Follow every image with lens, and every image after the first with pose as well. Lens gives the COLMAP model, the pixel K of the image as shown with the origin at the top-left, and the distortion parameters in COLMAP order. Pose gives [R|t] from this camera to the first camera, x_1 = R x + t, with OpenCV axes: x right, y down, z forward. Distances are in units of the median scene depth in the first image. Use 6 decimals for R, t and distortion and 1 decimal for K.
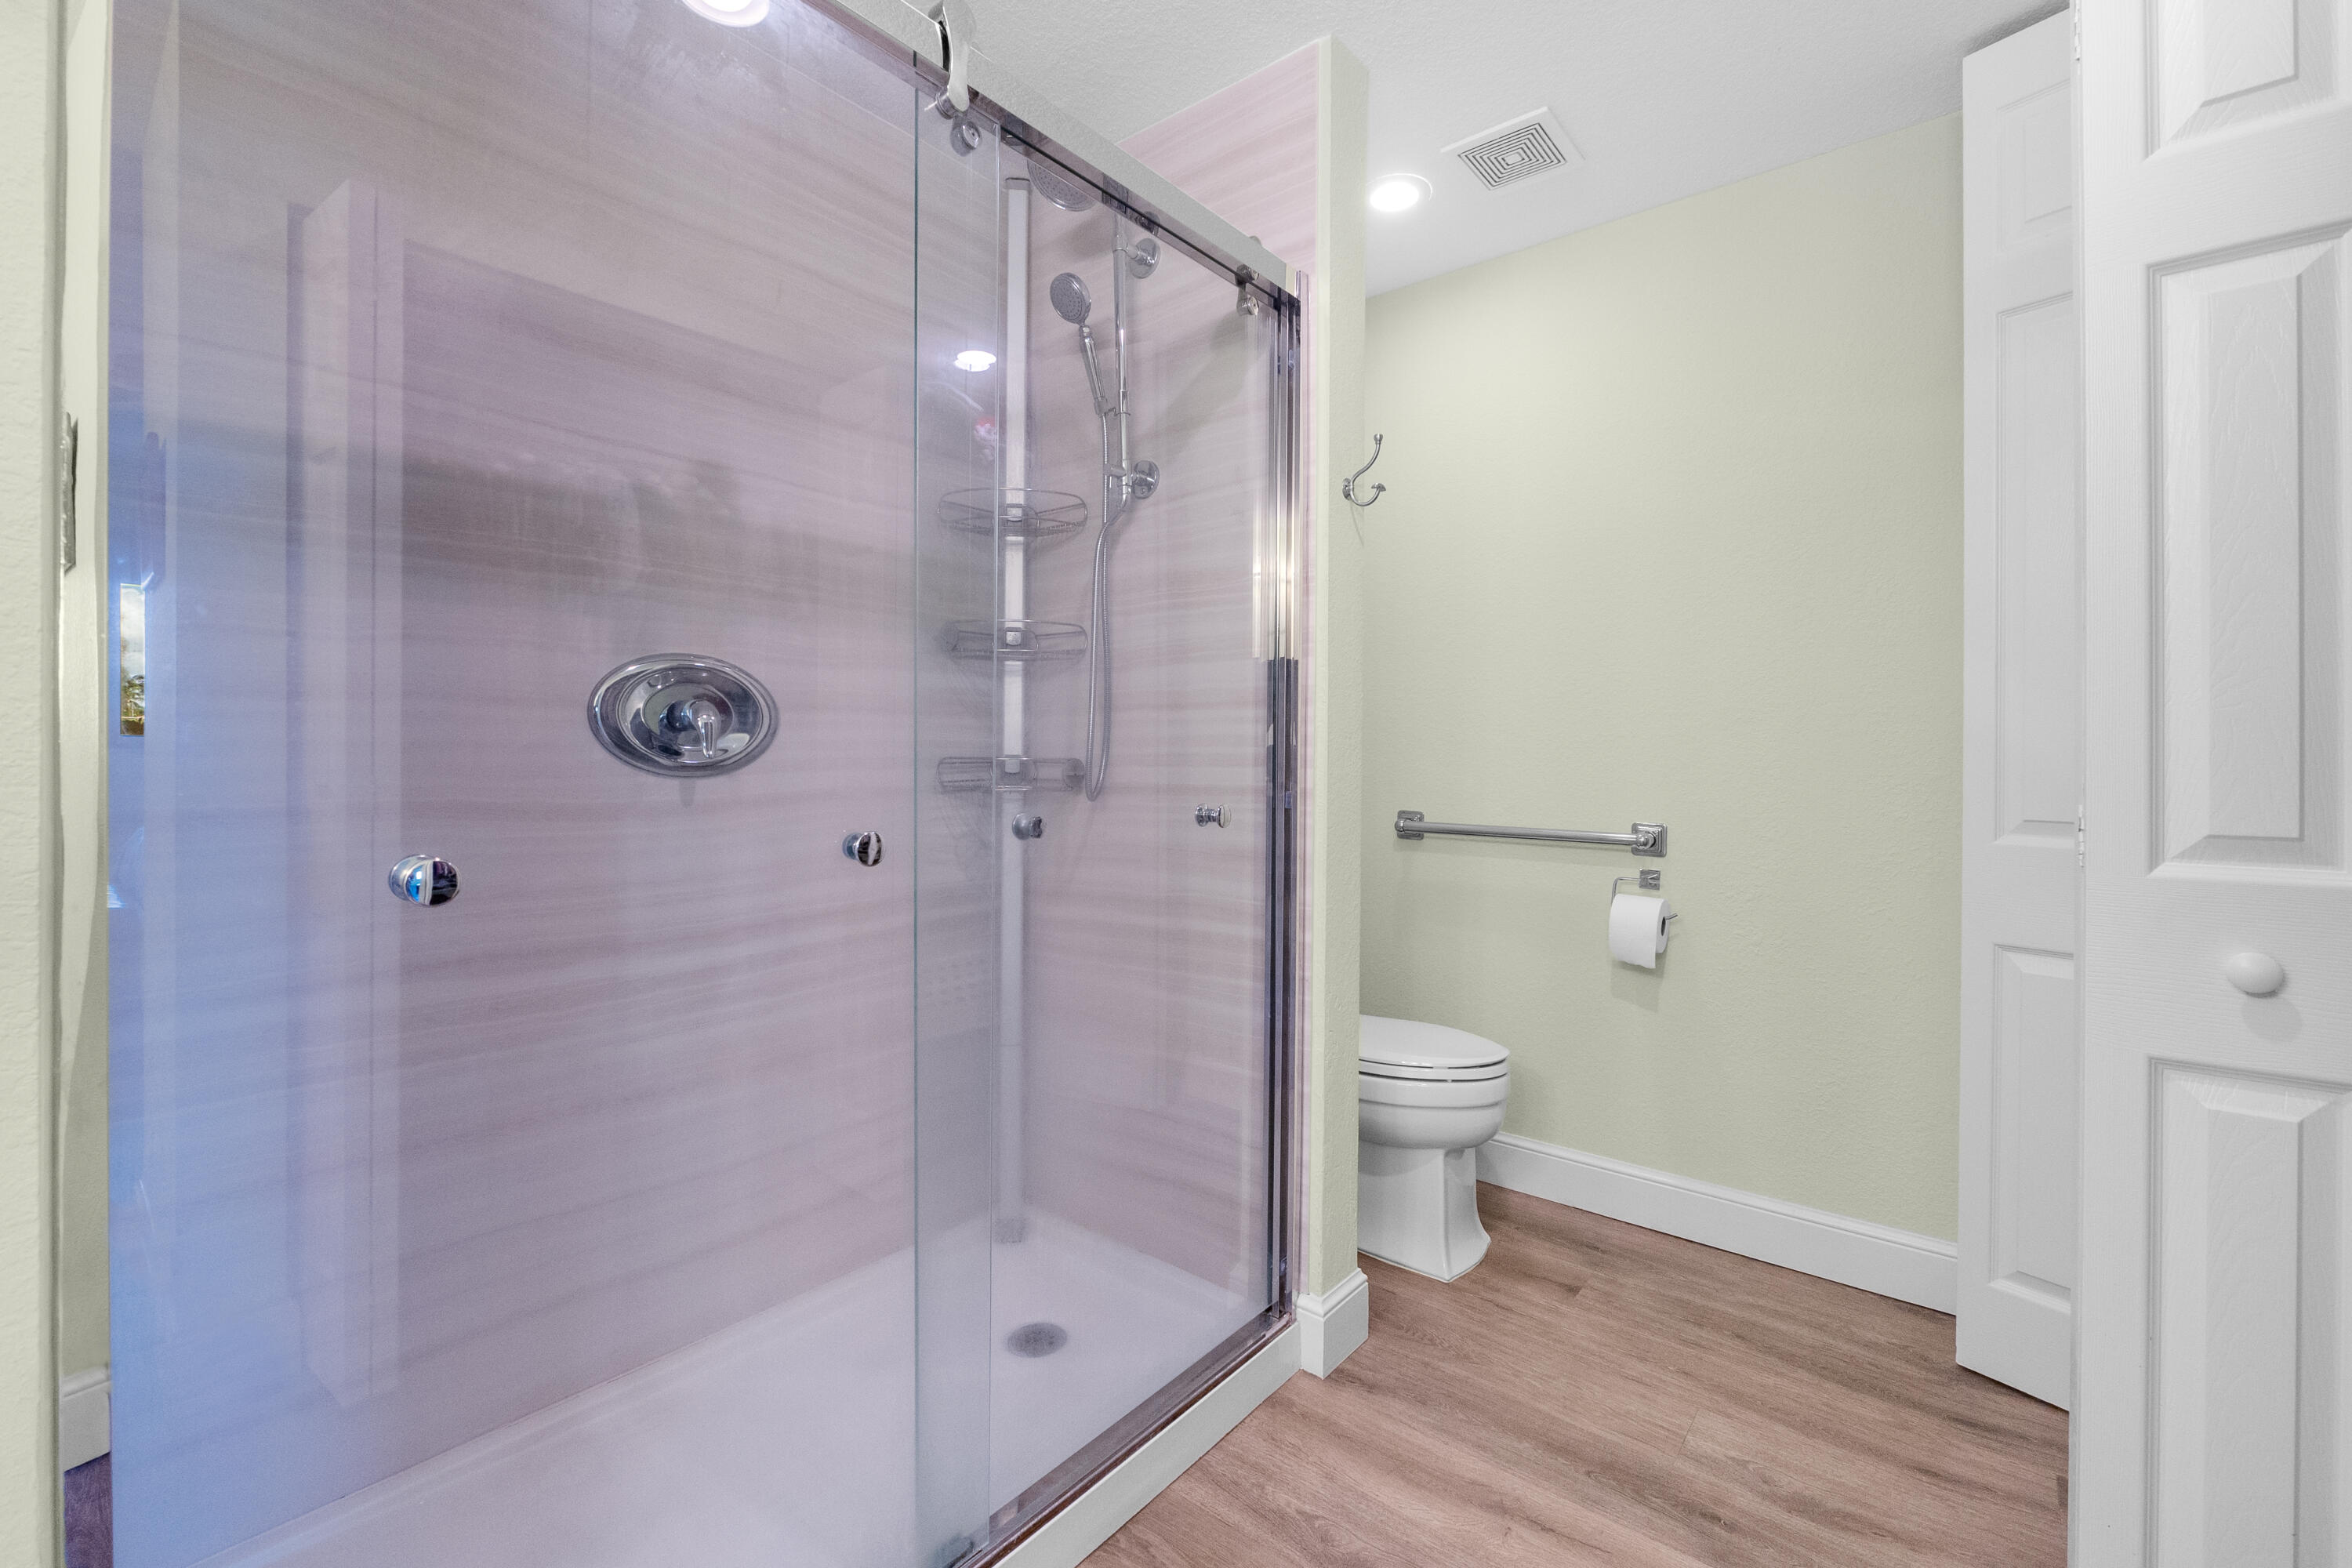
lens RADIAL K [[982.6, 0, 1172.7], [0, 982.6, 777.5], [0, 0, 1]] dist [-0.009200, 0.000707]
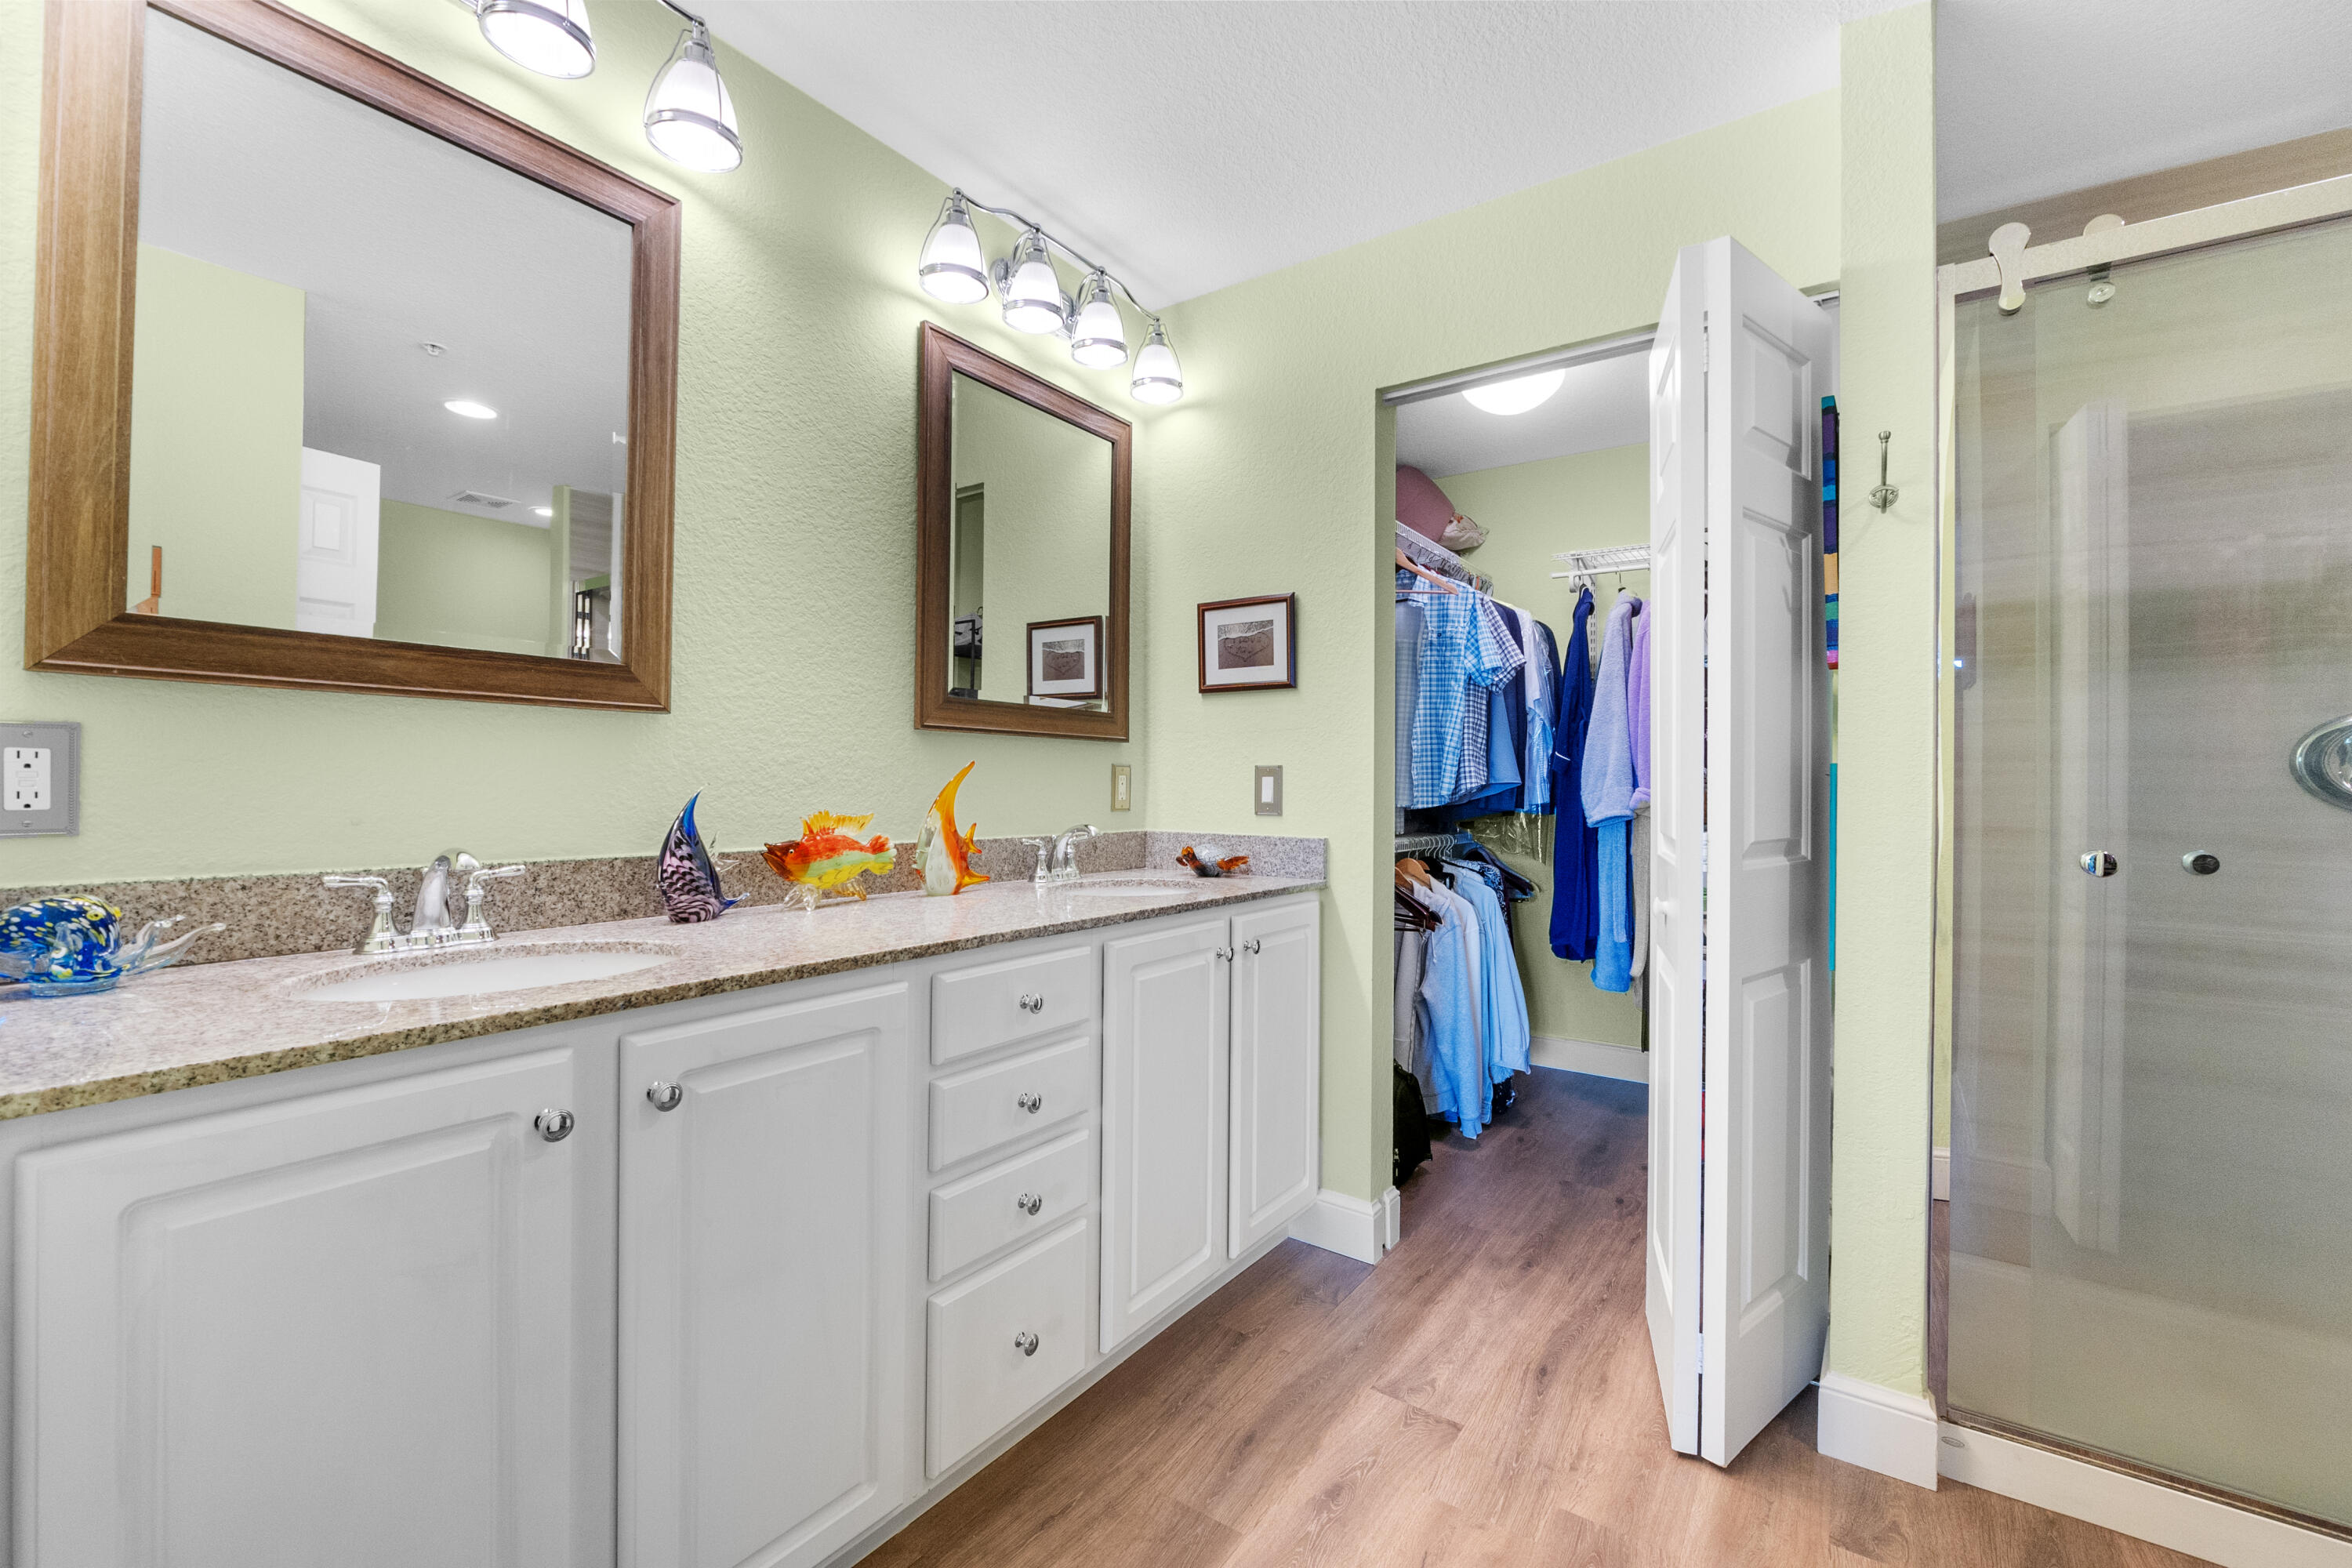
lens RADIAL K [[982.6, 0, 1171.2], [0, 982.6, 774.3], [0, 0, 1]] dist [-0.009200, 0.000707]
pose [[0.103863, -0.006681, -0.994569, 0.501298], [-0.013721, 0.999873, -0.008150, -0.025536], [0.994497, 0.014493, 0.103759, -0.559637]]
